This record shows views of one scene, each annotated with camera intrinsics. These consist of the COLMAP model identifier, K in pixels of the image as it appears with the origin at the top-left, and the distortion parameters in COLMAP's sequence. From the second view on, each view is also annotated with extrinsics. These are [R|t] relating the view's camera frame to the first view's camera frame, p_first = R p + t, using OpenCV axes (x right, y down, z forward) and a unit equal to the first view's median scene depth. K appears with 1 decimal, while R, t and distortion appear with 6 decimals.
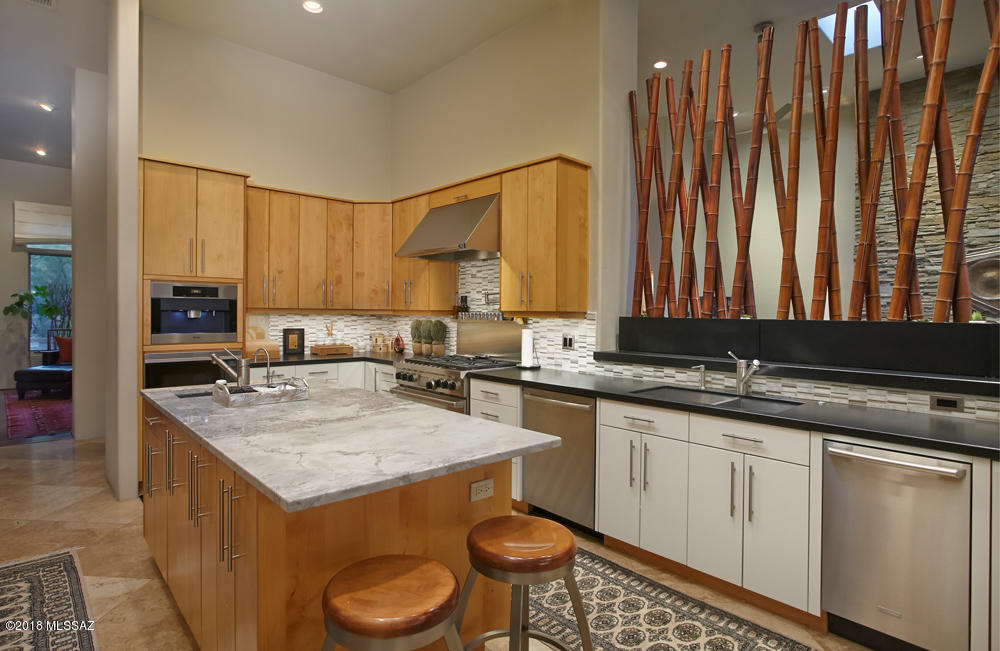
lens RADIAL K [[510.4, 0, 499.0], [0, 510.4, 315.8], [0, 0, 1]] dist [0.002510, 0.000884]
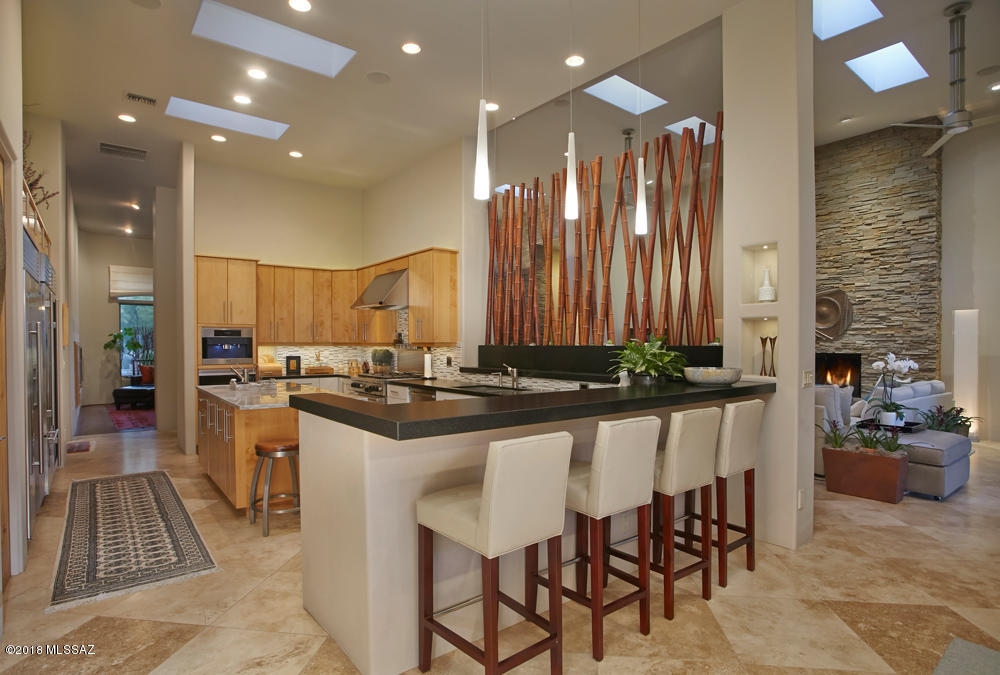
lens RADIAL K [[518.9, 0, 501.8], [0, 518.9, 345.4], [0, 0, 1]] dist [-0.003682, -0.000462]
pose [[0.996359, -0.011731, -0.084452, 0.360622], [0.011484, 0.999928, -0.003410, 0.006943], [0.084486, 0.002428, 0.996422, -0.499045]]
